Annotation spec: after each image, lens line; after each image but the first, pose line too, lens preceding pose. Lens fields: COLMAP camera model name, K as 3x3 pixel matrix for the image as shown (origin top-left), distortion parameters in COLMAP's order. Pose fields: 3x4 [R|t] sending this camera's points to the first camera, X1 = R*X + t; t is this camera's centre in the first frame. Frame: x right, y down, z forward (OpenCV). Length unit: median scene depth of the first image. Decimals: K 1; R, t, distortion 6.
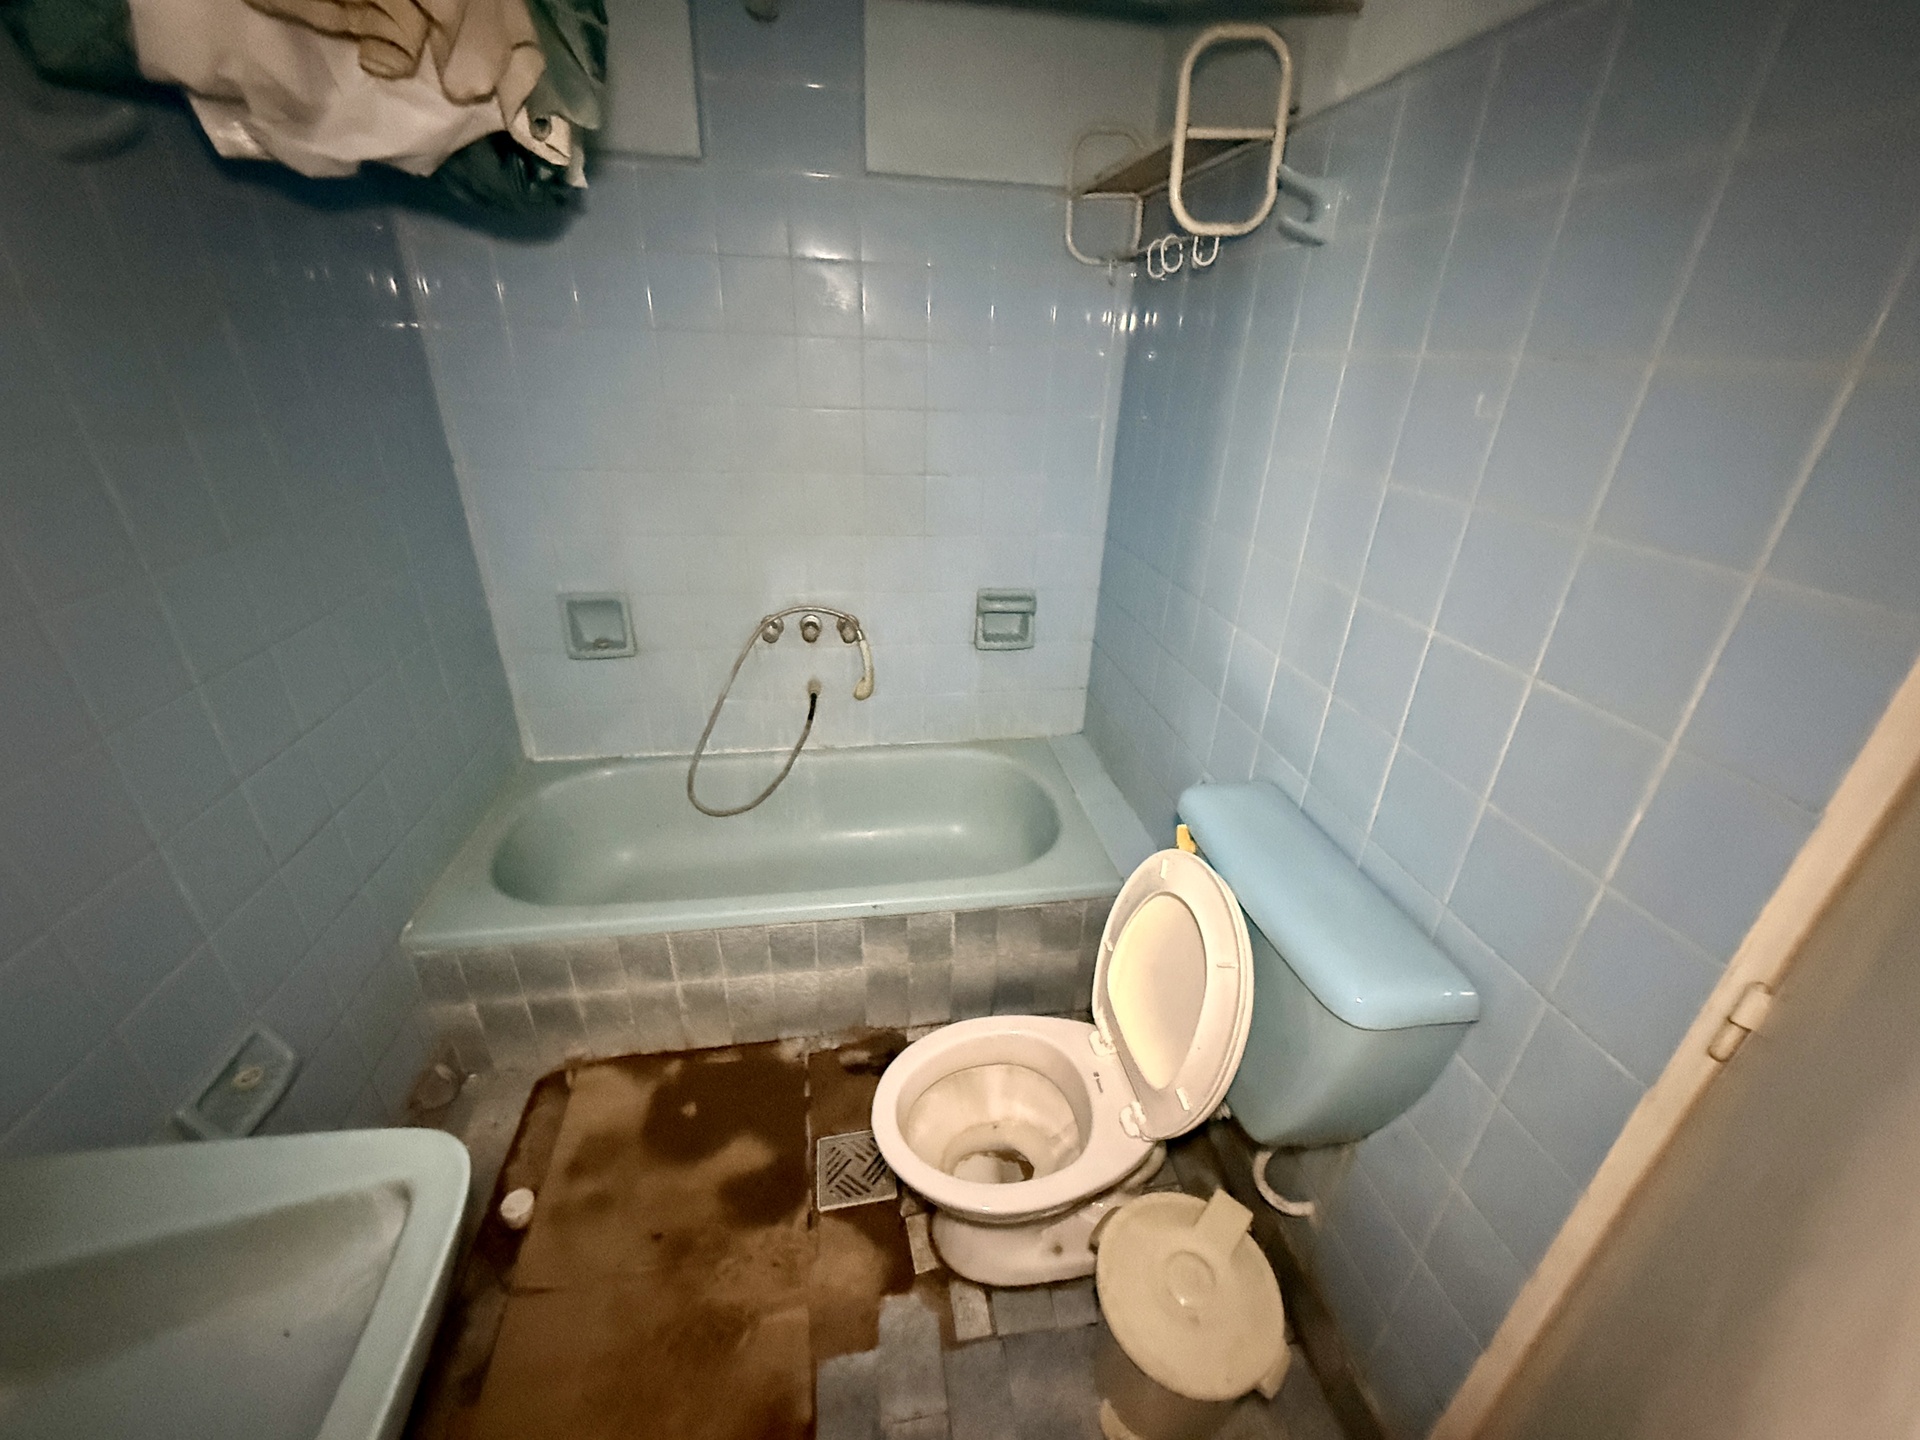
lens RADIAL K [[762.2, 0, 960.0], [0, 762.2, 720.0], [0, 0, 1]] dist [-0.001509, -0.000134]
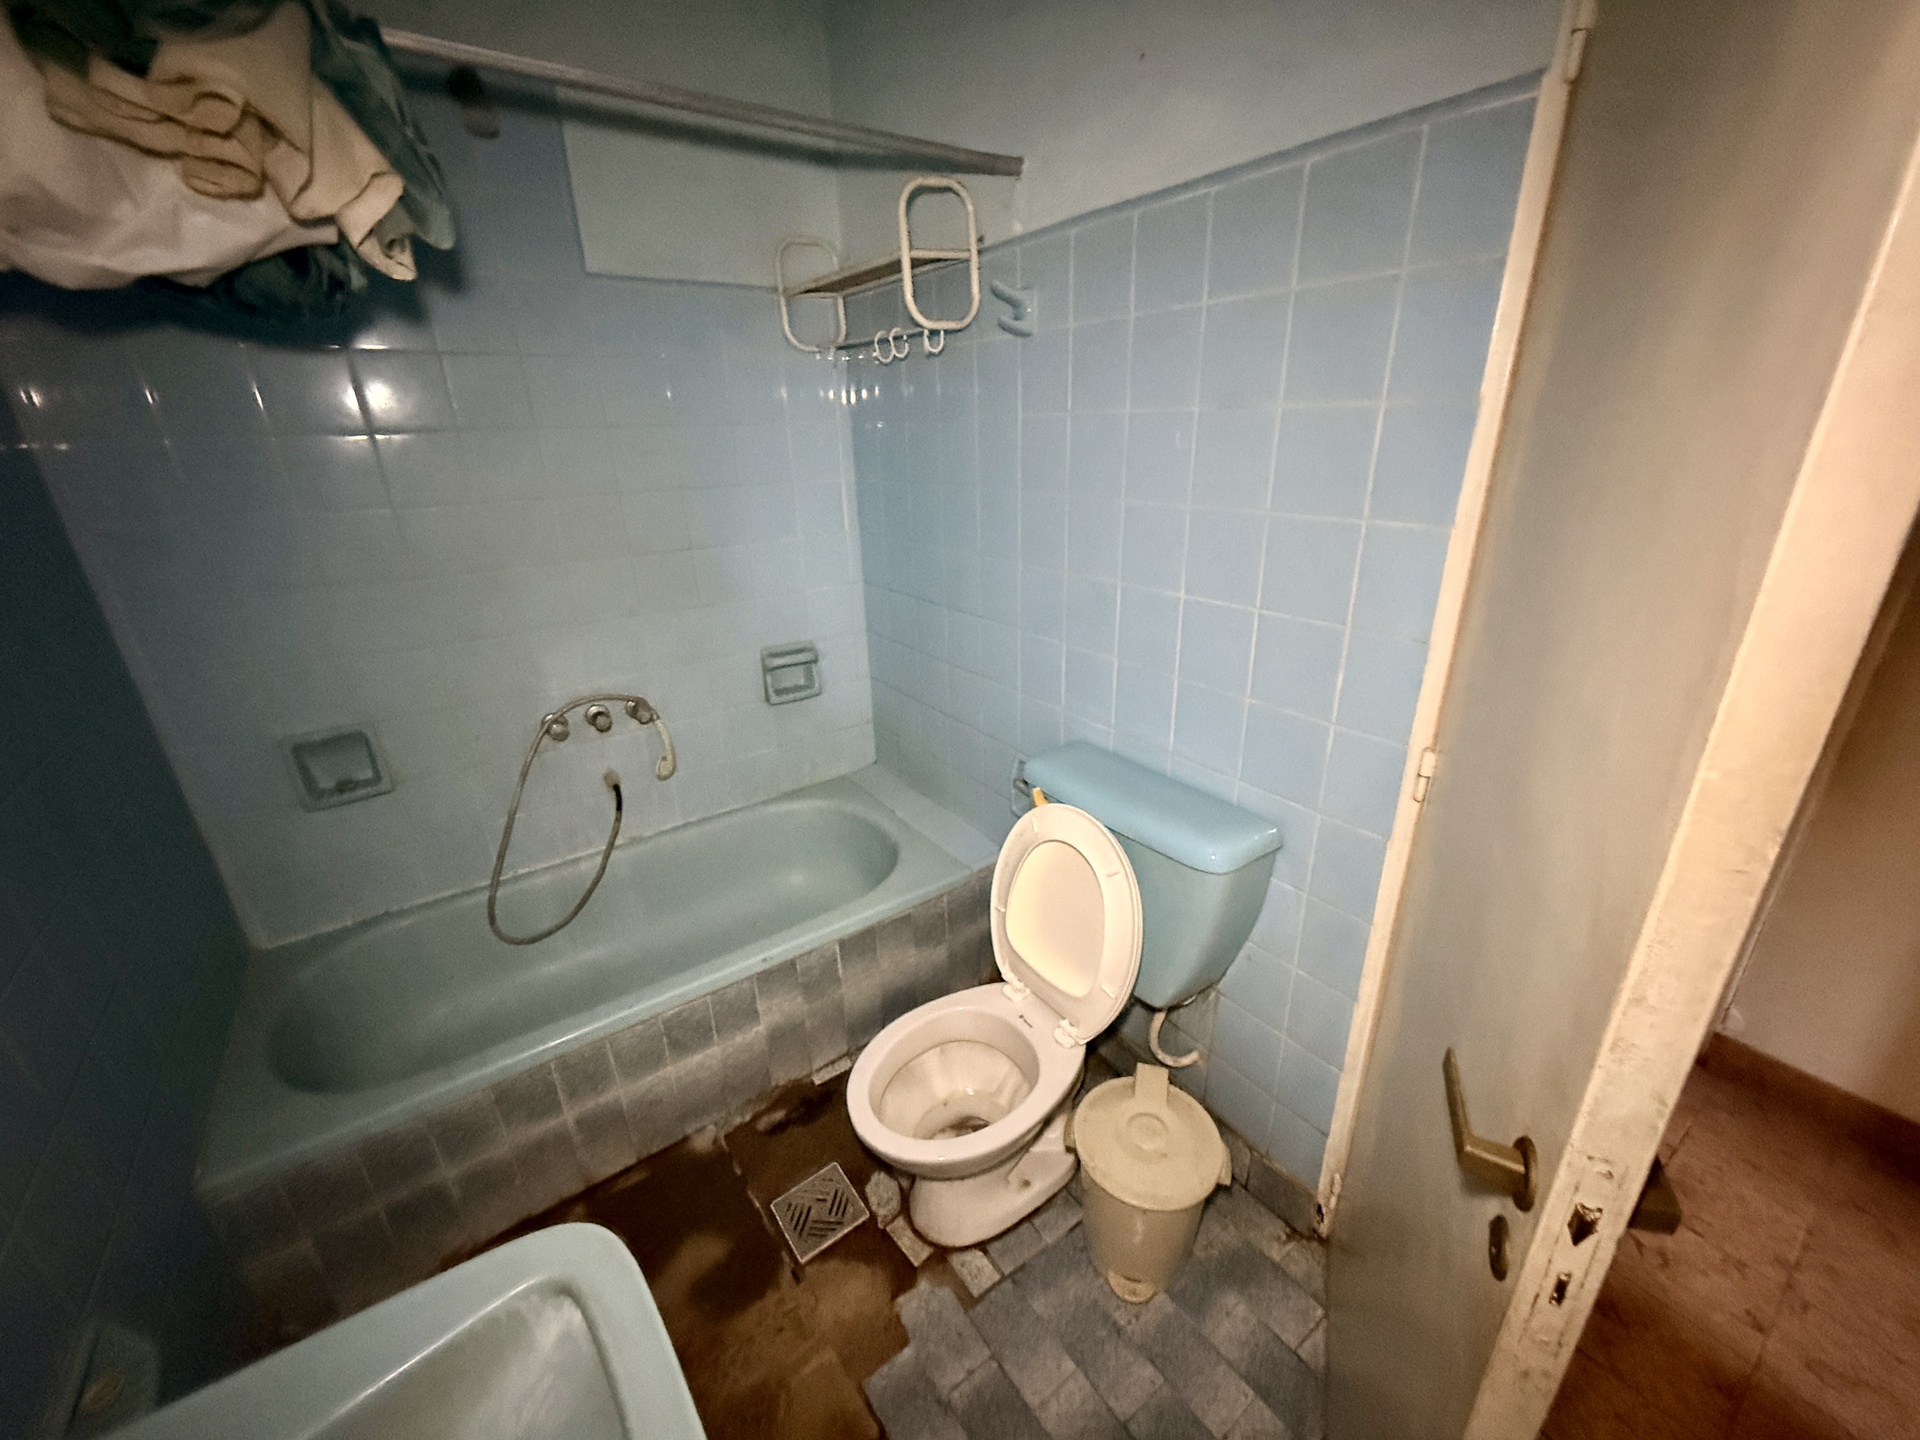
lens RADIAL K [[762.6, 0, 964.8], [0, 762.6, 720.3], [0, 0, 1]] dist [0.001568, 0.000263]
pose [[0.897337, -0.215067, 0.385399, -0.195189], [0.244286, 0.969303, -0.027873, 0.028274], [-0.367573, 0.119159, 0.922329, -0.078109]]
